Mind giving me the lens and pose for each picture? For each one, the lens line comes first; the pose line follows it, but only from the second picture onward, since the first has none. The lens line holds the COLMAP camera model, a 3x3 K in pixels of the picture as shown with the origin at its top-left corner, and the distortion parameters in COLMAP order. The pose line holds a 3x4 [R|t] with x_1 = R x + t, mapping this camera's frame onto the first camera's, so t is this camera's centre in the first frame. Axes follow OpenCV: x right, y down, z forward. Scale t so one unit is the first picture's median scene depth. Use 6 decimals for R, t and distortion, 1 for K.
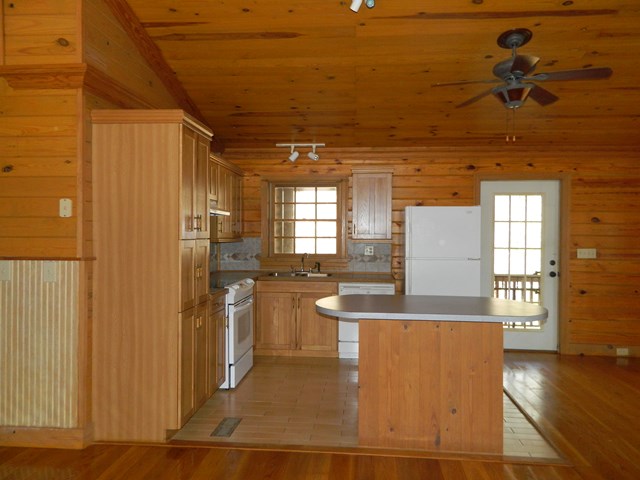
lens RADIAL K [[490.7, 0, 320.0], [0, 490.7, 240.0], [0, 0, 1]] dist [0.025027, -0.002639]
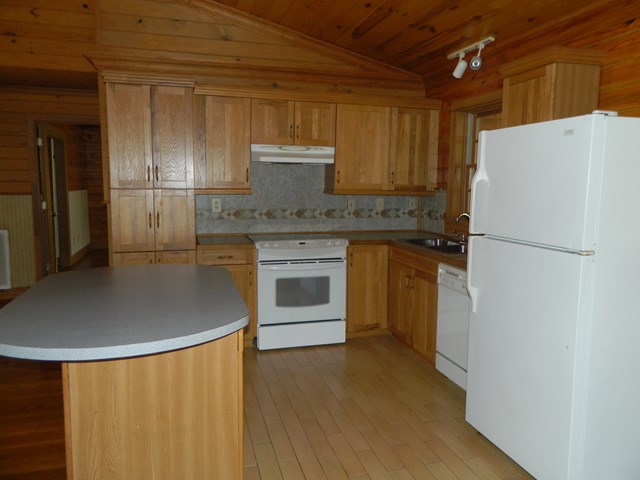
lens RADIAL K [[490.7, 0, 320.0], [0, 490.7, 240.0], [0, 0, 1]] dist [0.025027, -0.002639]
pose [[0.631366, 0.089384, -0.770316, 0.409677], [-0.016618, 0.994666, 0.101797, -0.003955], [0.775307, -0.051470, 0.629484, 0.464920]]
